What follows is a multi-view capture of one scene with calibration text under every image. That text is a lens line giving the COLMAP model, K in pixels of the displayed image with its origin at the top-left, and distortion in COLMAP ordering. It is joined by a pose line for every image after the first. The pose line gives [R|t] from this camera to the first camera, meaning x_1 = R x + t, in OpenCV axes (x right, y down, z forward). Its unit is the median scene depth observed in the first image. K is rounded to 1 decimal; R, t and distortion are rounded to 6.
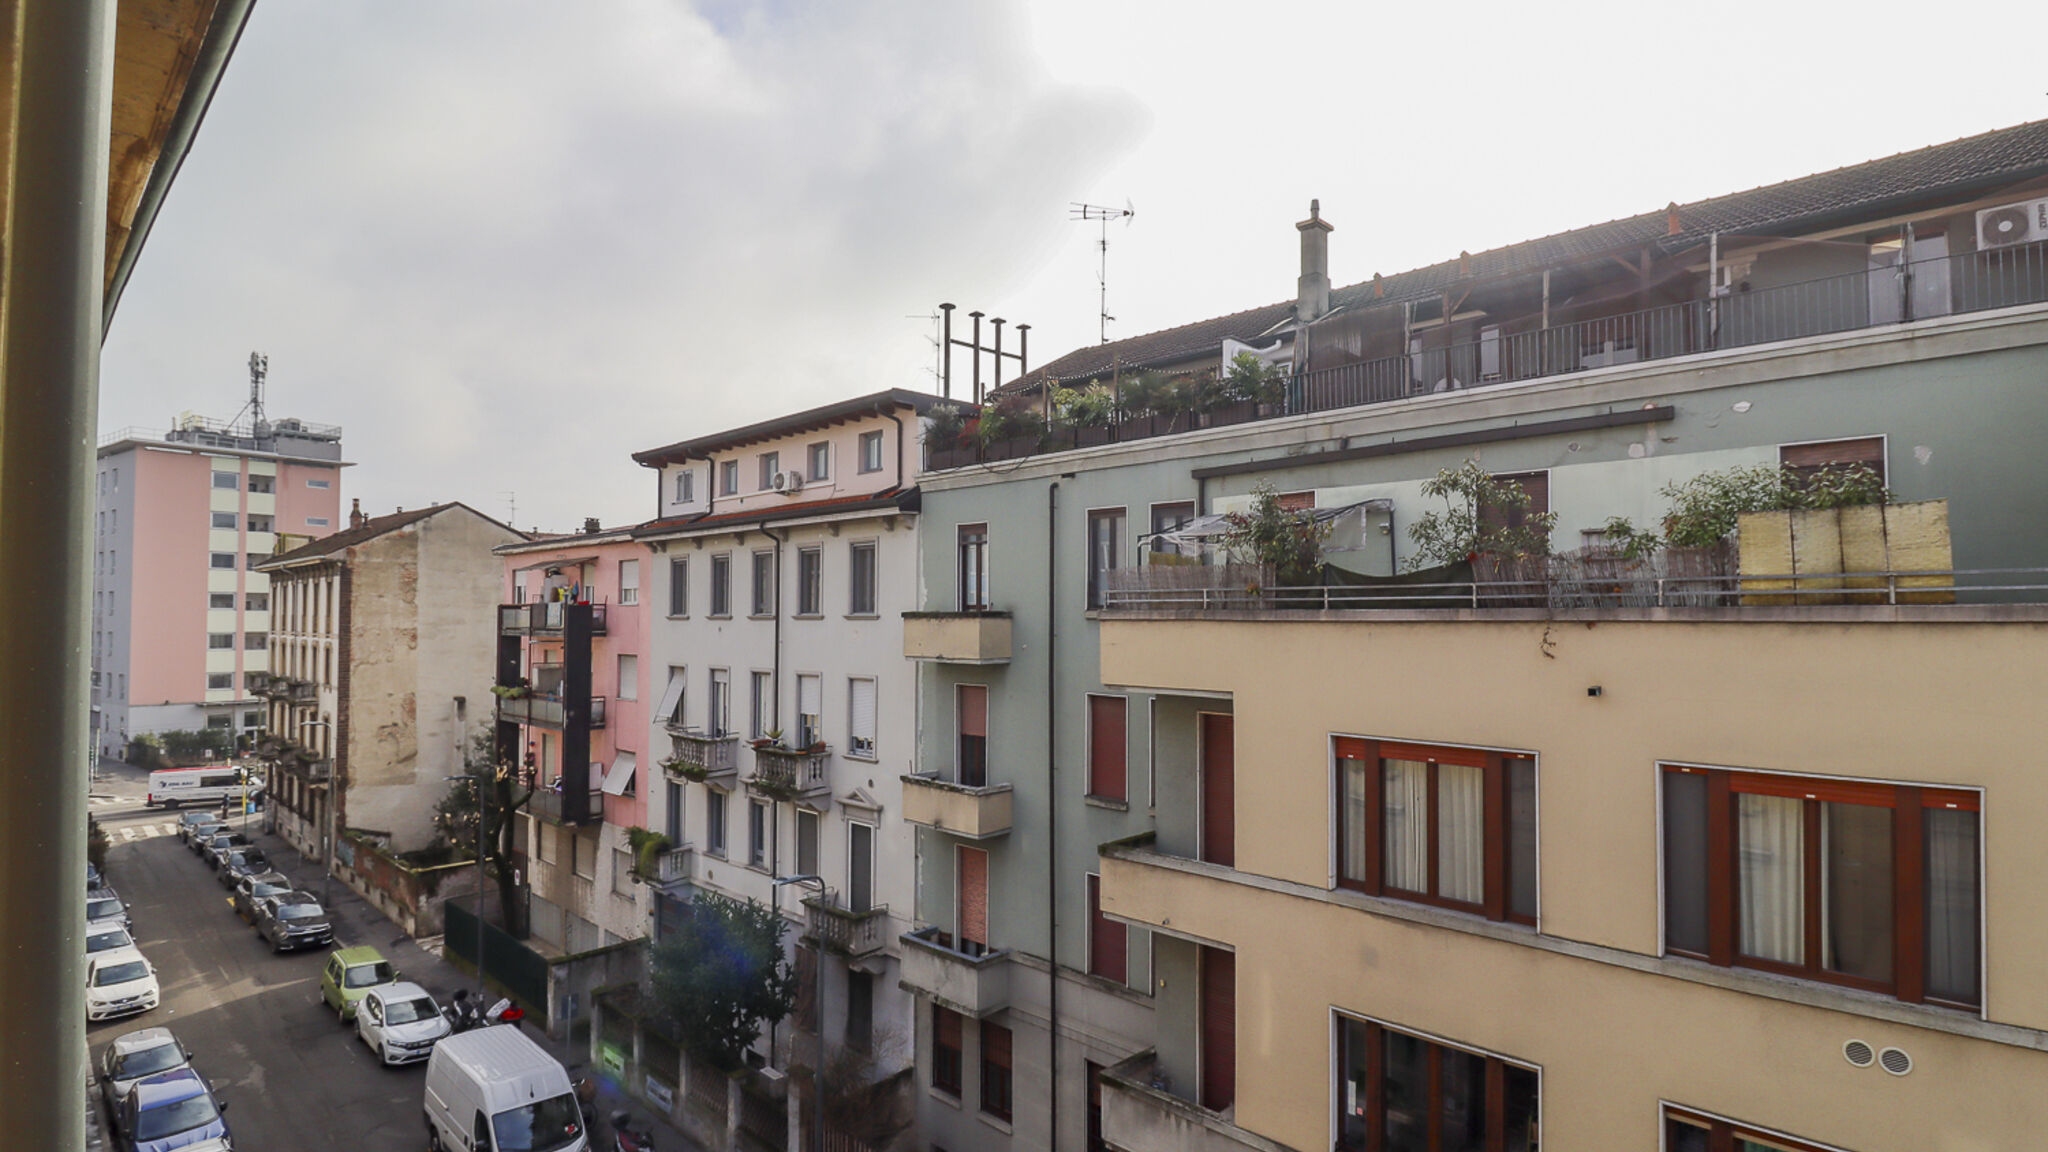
lens RADIAL K [[976.4, 0, 1030.4], [0, 976.4, 593.4], [0, 0, 1]] dist [0.003952, -0.000984]
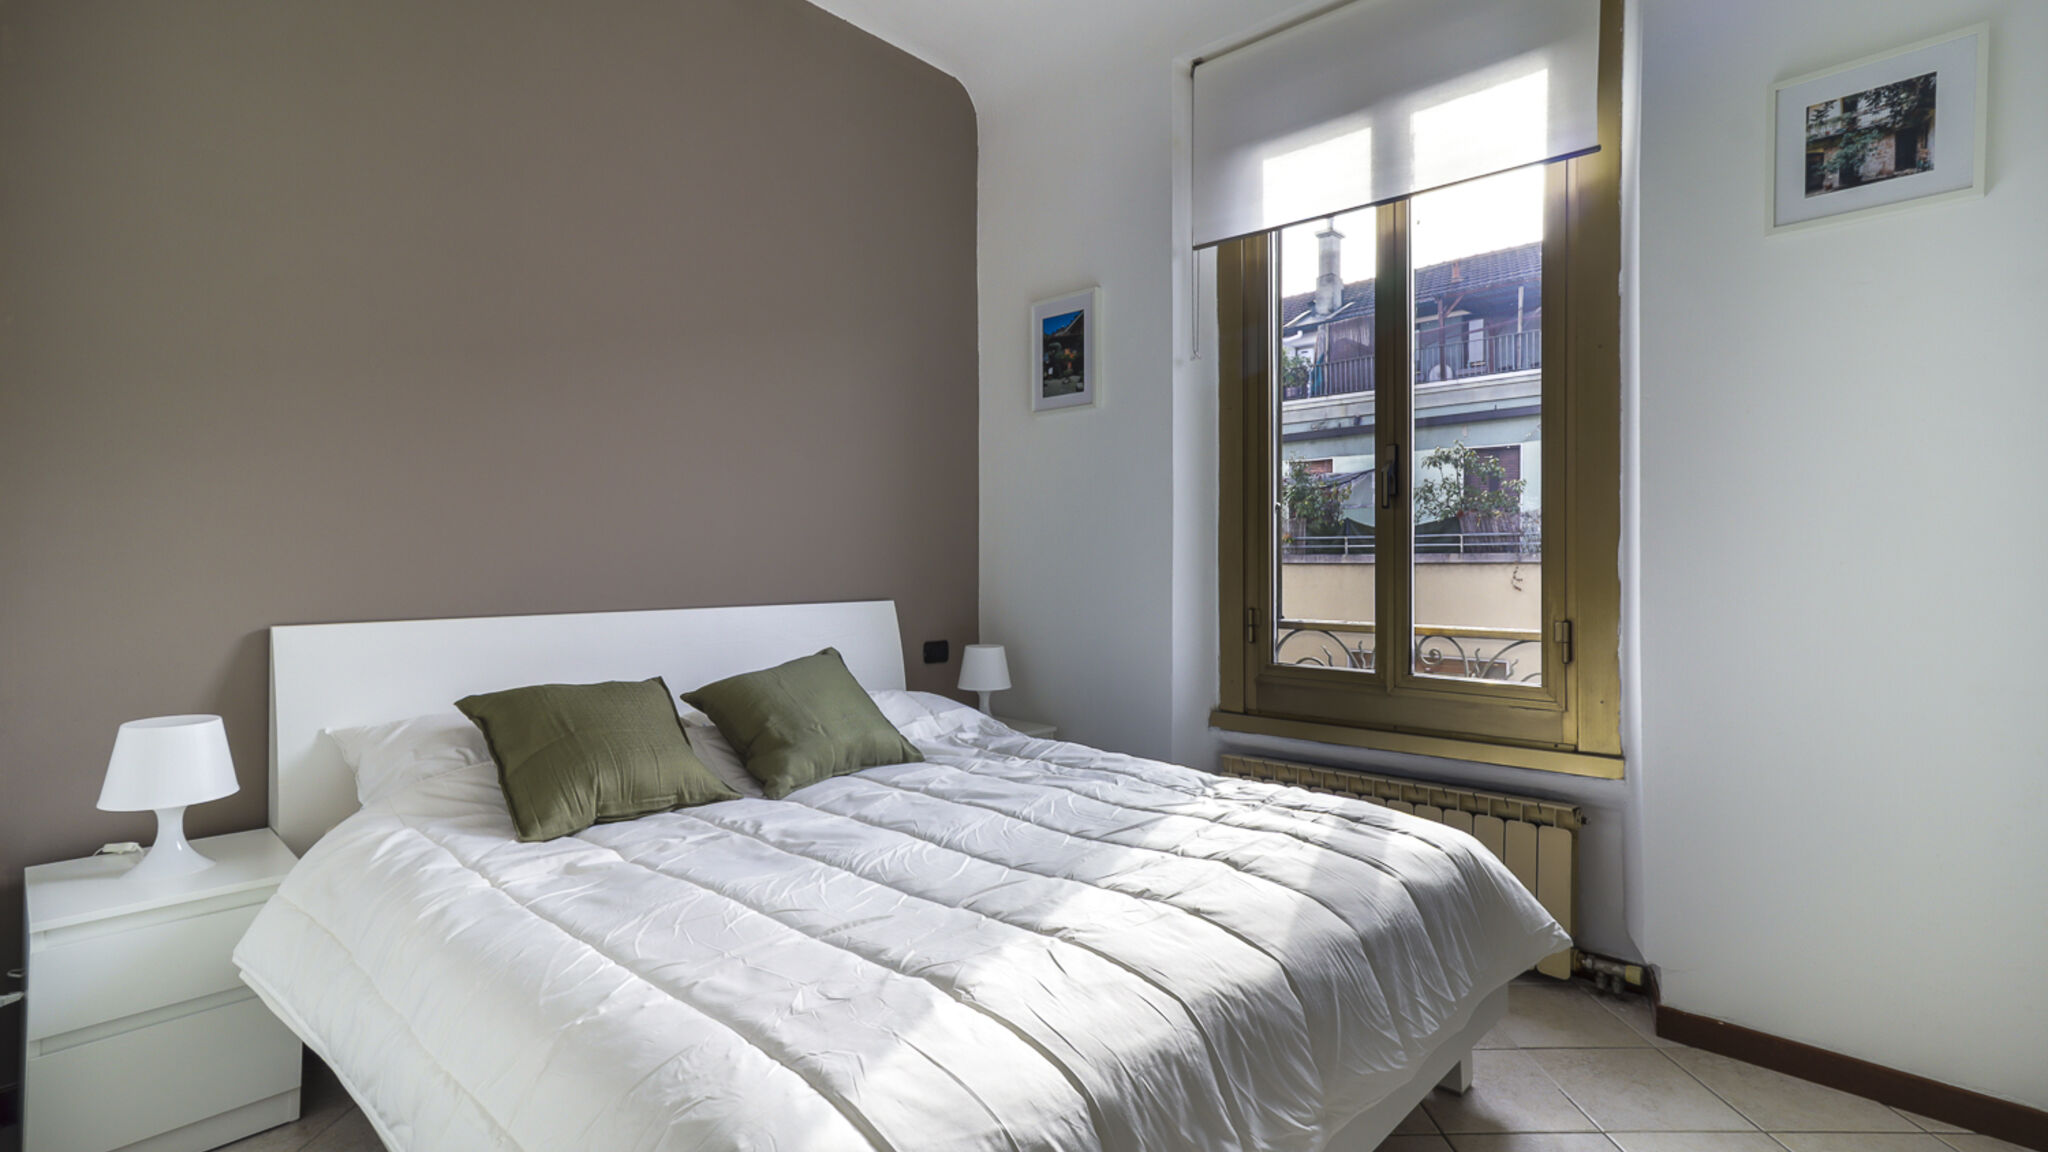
lens RADIAL K [[976.4, 0, 1019.2], [0, 976.4, 558.9], [0, 0, 1]] dist [0.003952, -0.000984]
pose [[0.999999, 0.000902, 0.000511, -0.124325], [-0.000909, 0.999887, 0.015026, 0.003317], [-0.000497, -0.015027, 0.999887, -0.276602]]
